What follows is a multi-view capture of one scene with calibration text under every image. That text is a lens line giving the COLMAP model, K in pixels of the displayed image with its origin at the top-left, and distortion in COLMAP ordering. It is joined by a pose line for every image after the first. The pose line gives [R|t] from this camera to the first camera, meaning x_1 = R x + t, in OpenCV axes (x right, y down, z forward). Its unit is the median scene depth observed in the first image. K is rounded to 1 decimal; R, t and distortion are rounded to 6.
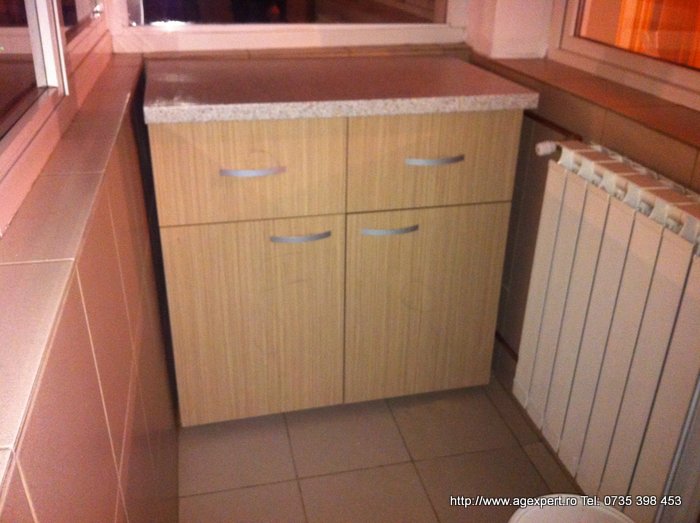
lens RADIAL K [[655.1, 0, 350.0], [0, 655.1, 261.5], [0, 0, 1]] dist [0.000595, -0.235409]
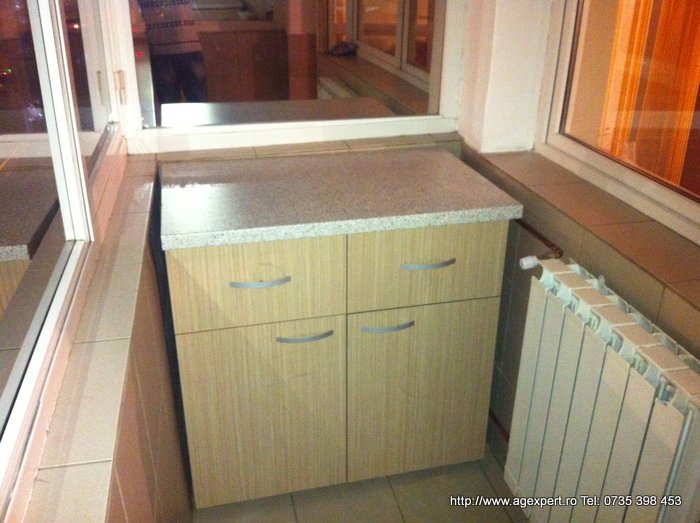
lens RADIAL K [[646.0, 0, 350.0], [0, 646.0, 261.5], [0, 0, 1]] dist [0.003539, -0.235410]
pose [[0.999923, -0.011277, -0.005140, 0.005786], [0.011103, 0.999403, -0.032717, -0.124728], [0.005506, 0.032657, 0.999451, -0.067968]]
